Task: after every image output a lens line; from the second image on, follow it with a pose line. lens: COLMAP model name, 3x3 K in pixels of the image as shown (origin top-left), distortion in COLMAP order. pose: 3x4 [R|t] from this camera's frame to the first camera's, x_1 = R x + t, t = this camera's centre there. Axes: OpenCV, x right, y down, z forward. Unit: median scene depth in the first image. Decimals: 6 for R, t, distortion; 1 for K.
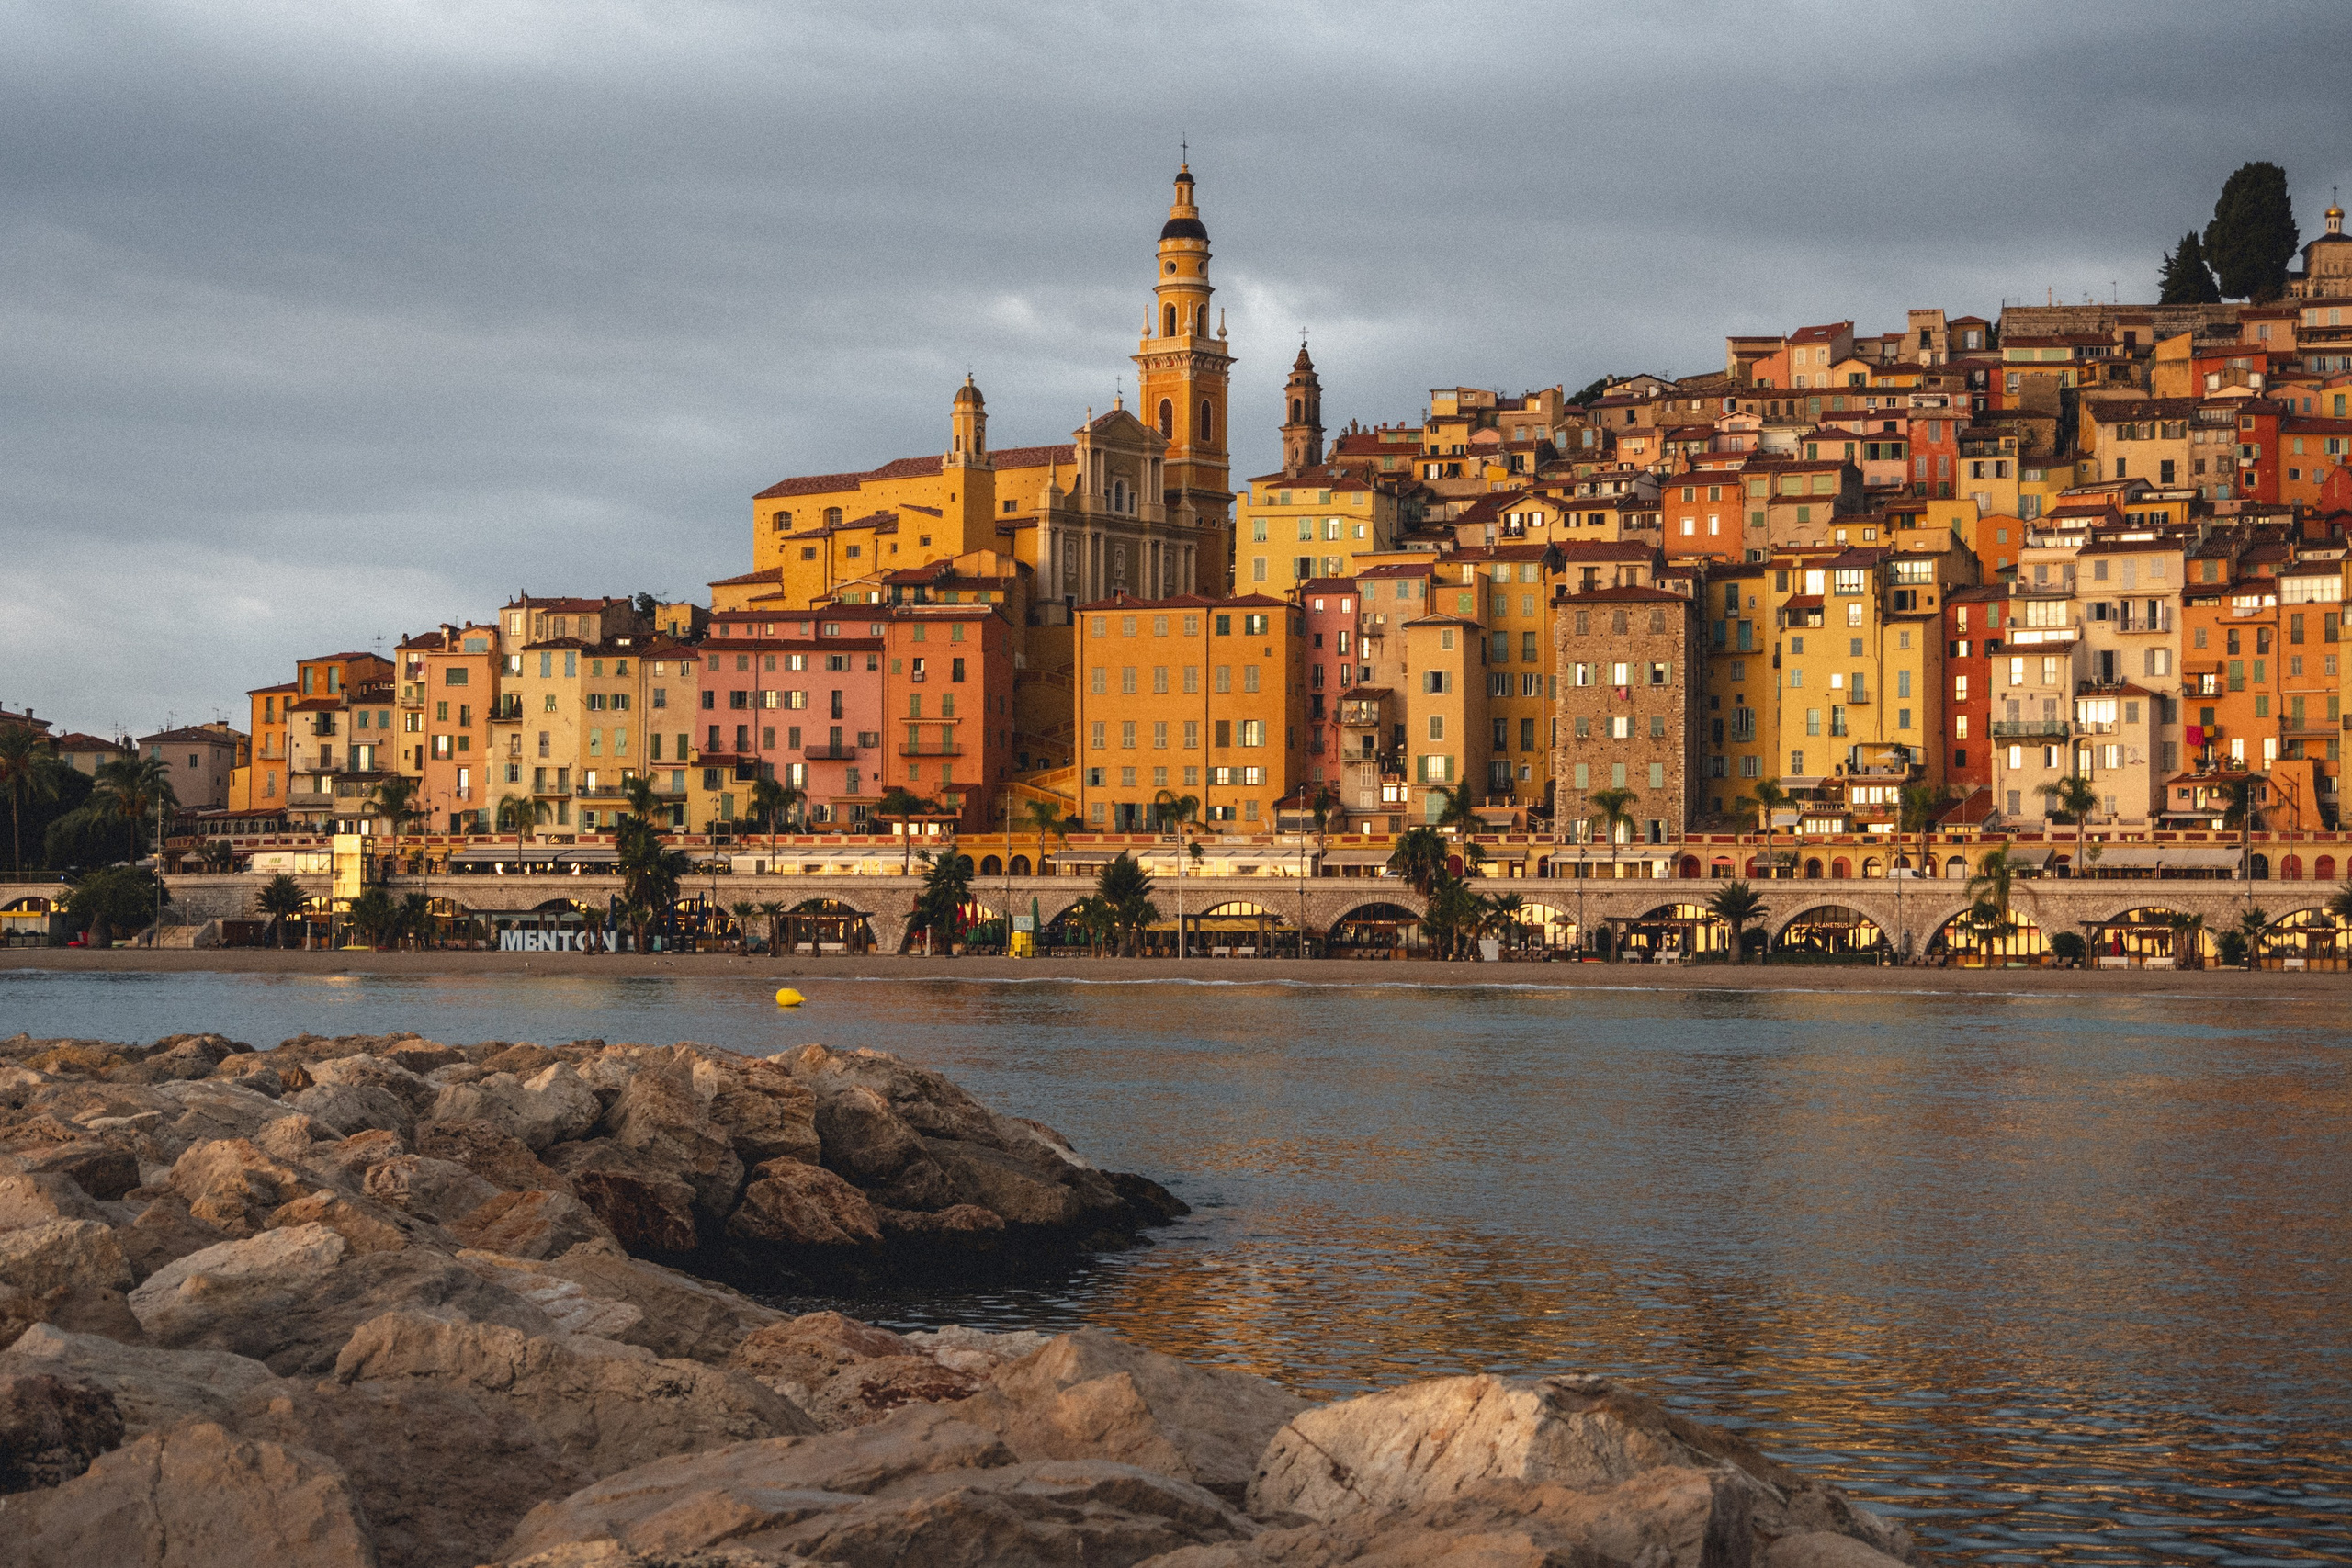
lens RADIAL K [[3771.3, 0, 1176.0], [0, 3771.3, 784.0], [0, 0, 1]] dist [0.026028, -0.032054]
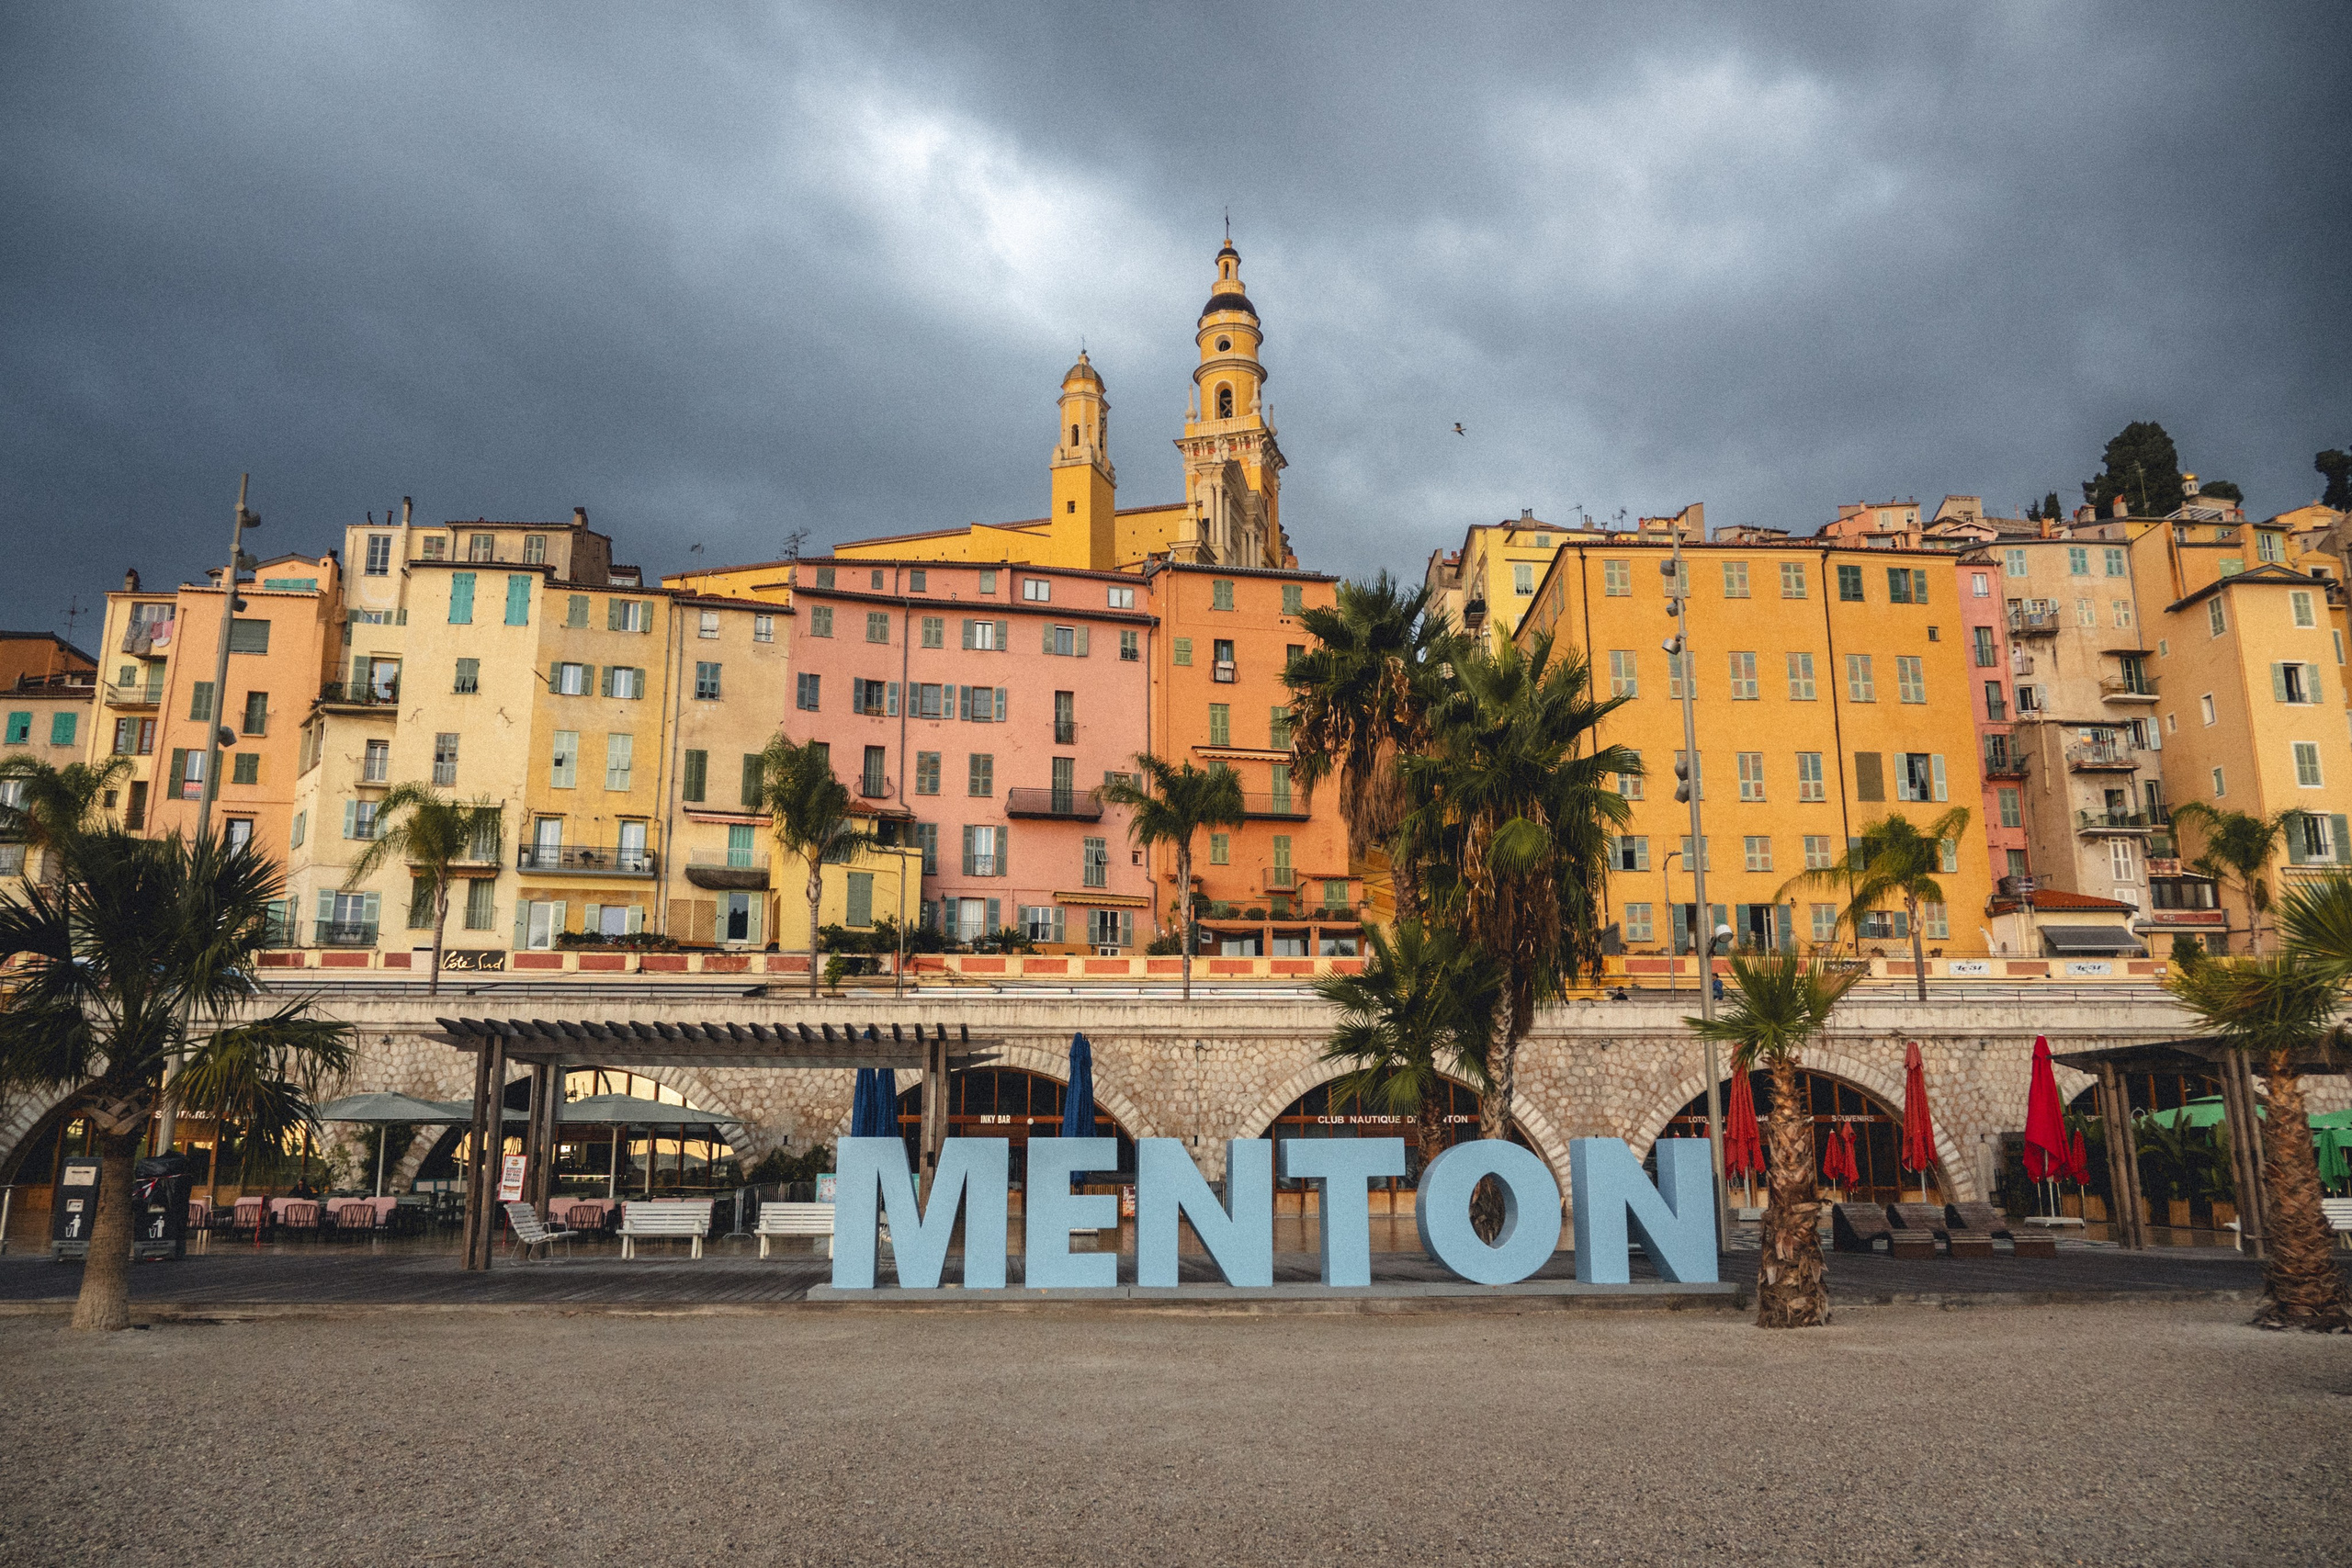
lens RADIAL K [[1718.8, 0, 1180.5], [0, 1718.8, 768.3], [0, 0, 1]] dist [-0.048229, 0.044271]
pose [[0.932870, 0.072889, 0.352761, -0.157702], [-0.005039, 0.981858, -0.189551, 0.030759], [-0.360178, 0.175049, 0.916313, 0.775582]]
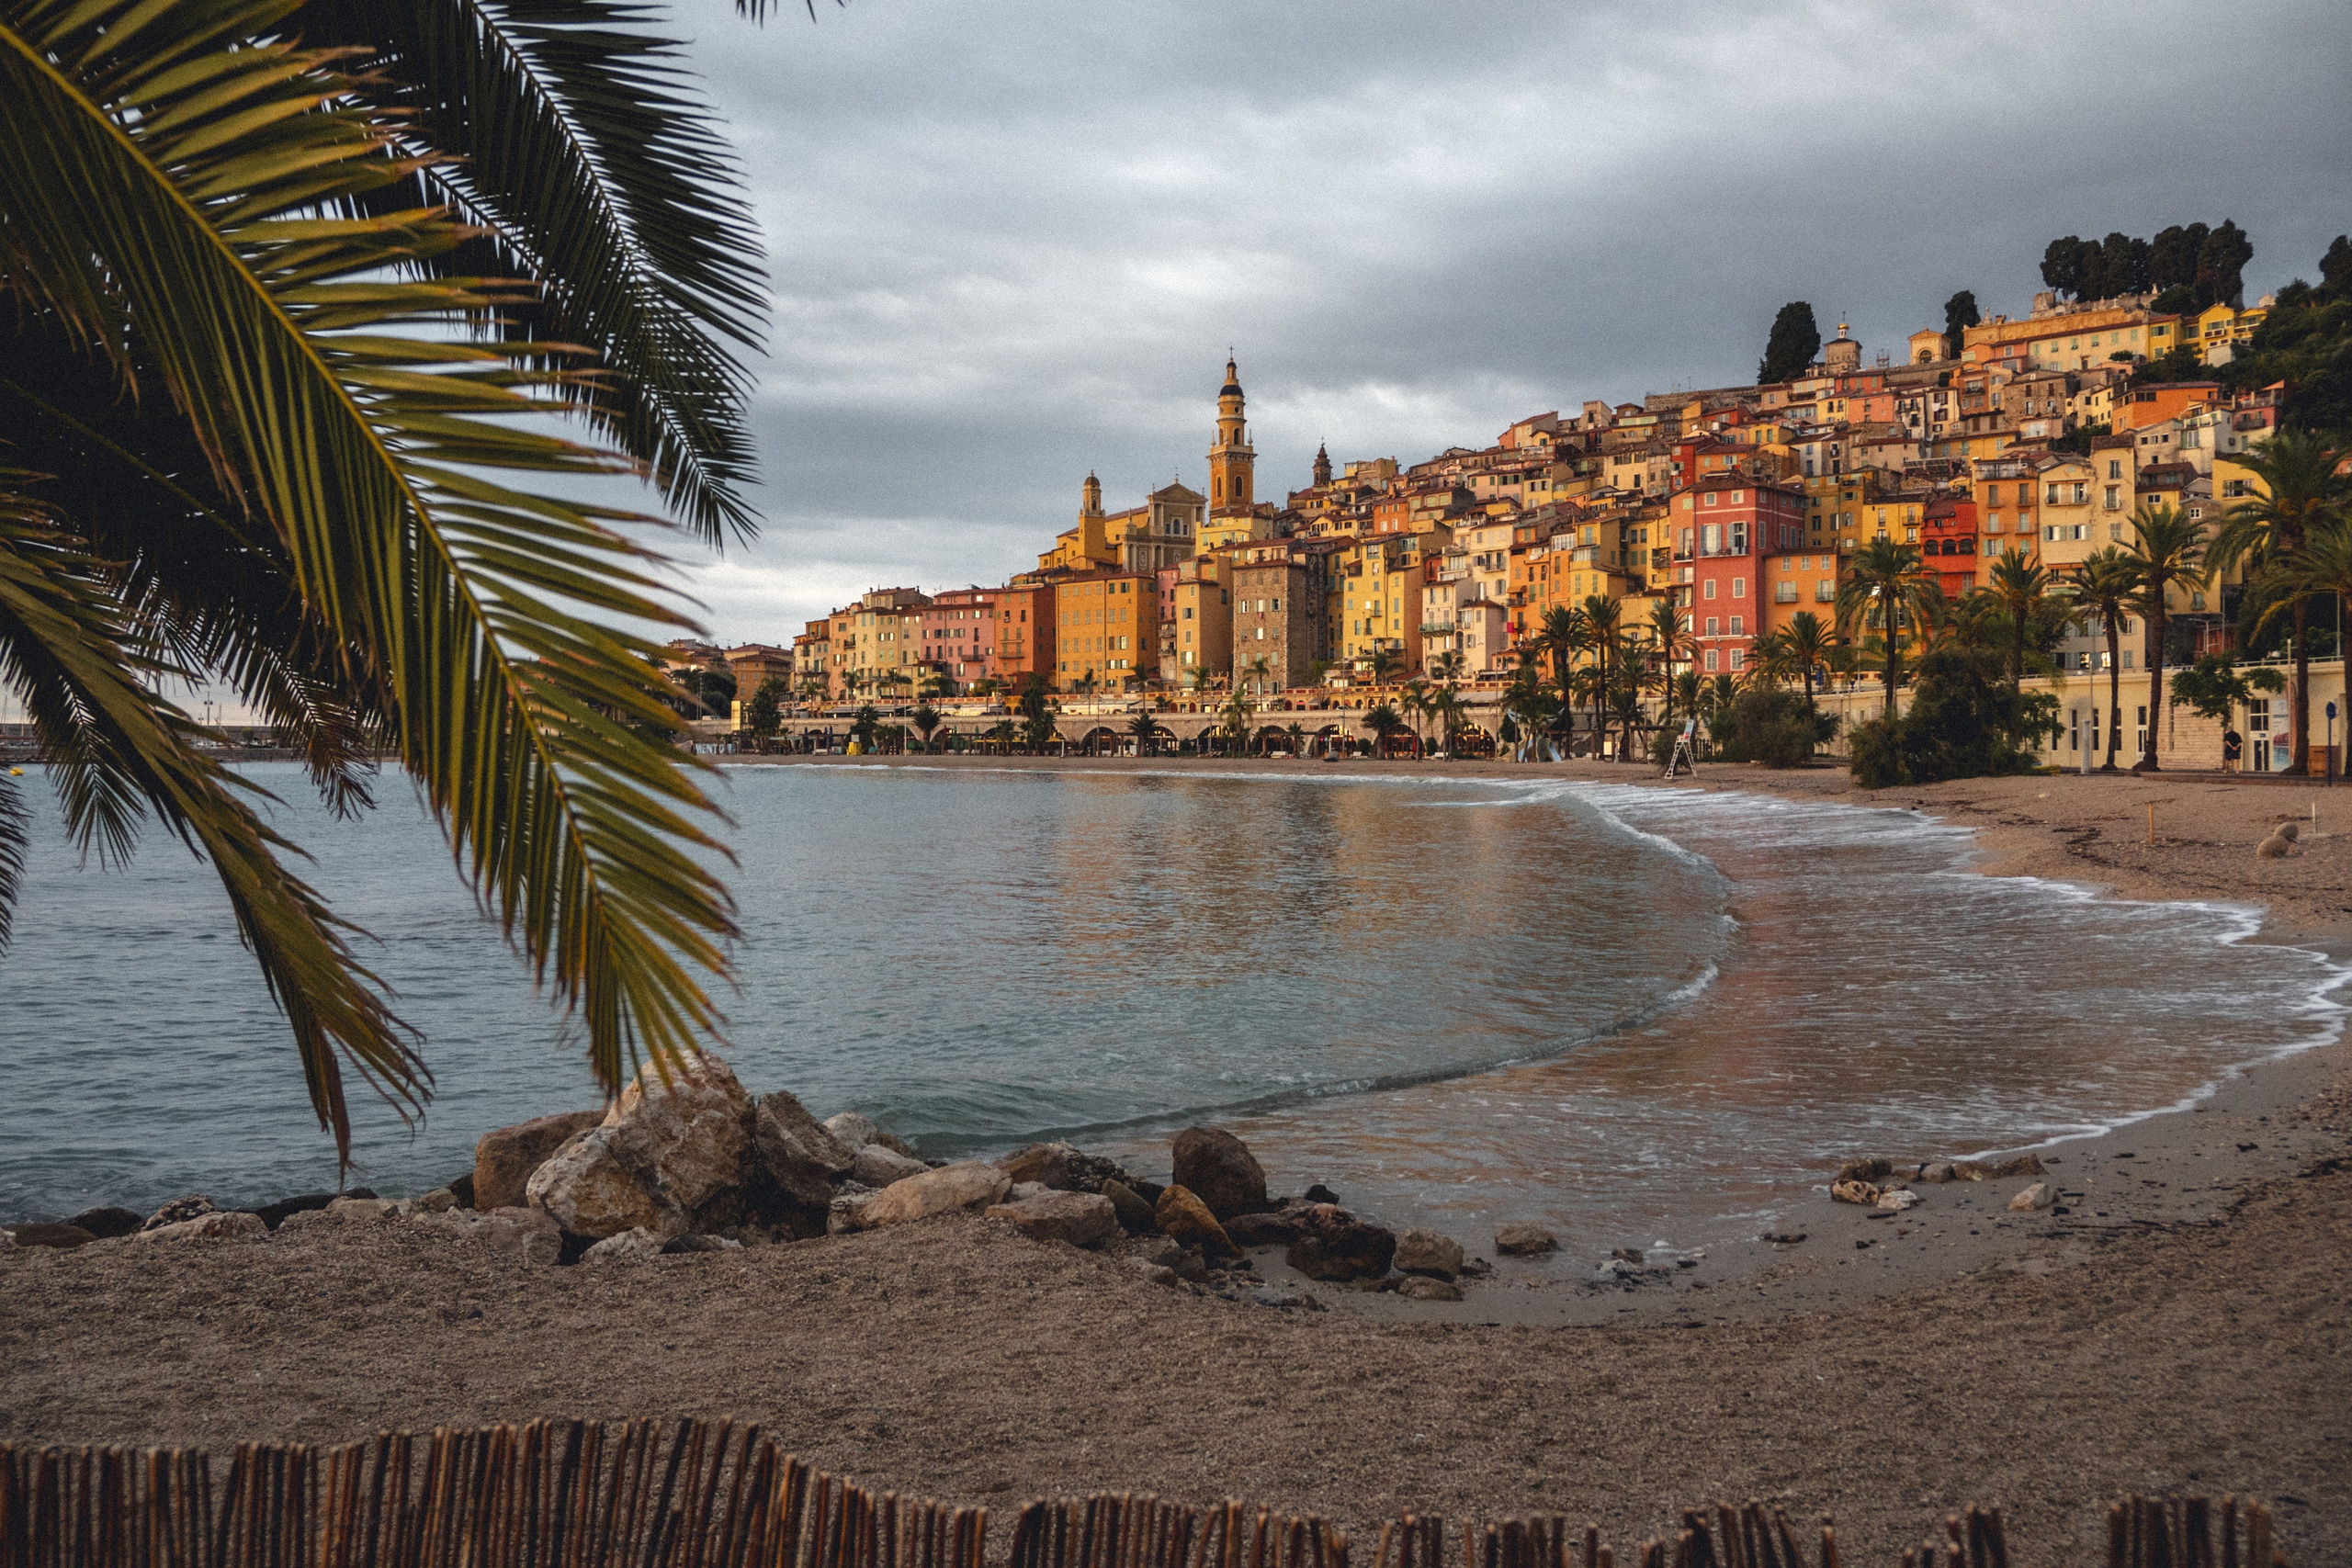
lens RADIAL K [[1732.0, 0, 1199.1], [0, 1732.0, 726.9], [0, 0, 1]] dist [-0.005409, -0.002177]
pose [[0.924994, -0.010927, -0.379825, 0.383464], [0.021339, 0.999503, 0.023214, 0.010115], [0.379382, -0.029578, 0.924767, 0.163689]]
